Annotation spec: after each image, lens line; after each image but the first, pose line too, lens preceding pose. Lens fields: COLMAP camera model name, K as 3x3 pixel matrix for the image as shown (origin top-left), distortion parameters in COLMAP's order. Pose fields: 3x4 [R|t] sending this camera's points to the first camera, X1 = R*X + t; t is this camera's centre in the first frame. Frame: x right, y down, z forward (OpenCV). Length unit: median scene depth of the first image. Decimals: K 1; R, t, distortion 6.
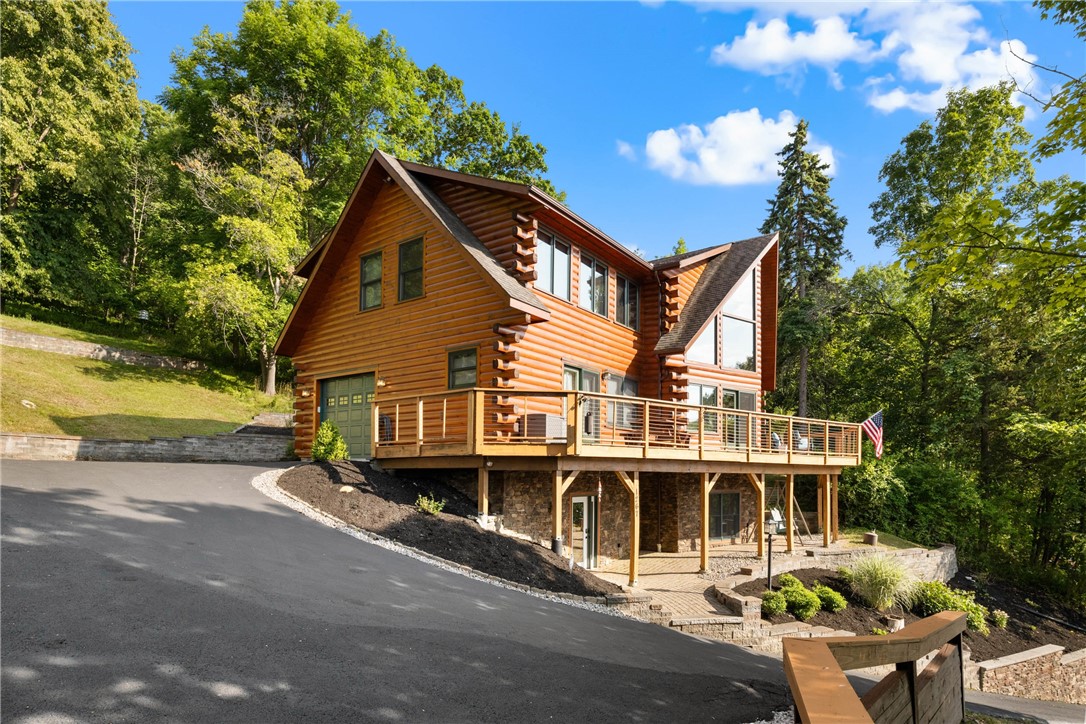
lens RADIAL K [[961.3, 0, 543.0], [0, 961.3, 362.0], [0, 0, 1]] dist [-0.005348, -0.004826]
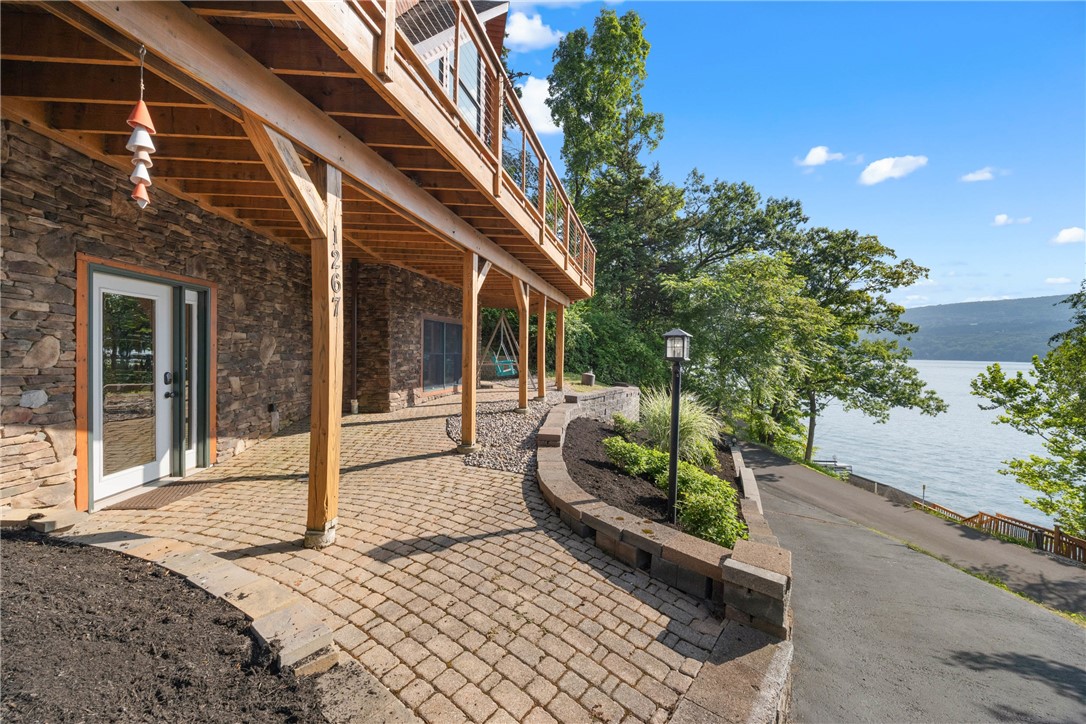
lens RADIAL K [[426.8, 0, 543.0], [0, 426.8, 362.0], [0, 0, 1]] dist [-0.012151, -0.000216]
pose [[0.802401, -0.013305, 0.596637, 0.061572], [-0.054280, 0.993981, 0.095165, 0.140097], [-0.594311, -0.108746, 0.796849, 0.751412]]
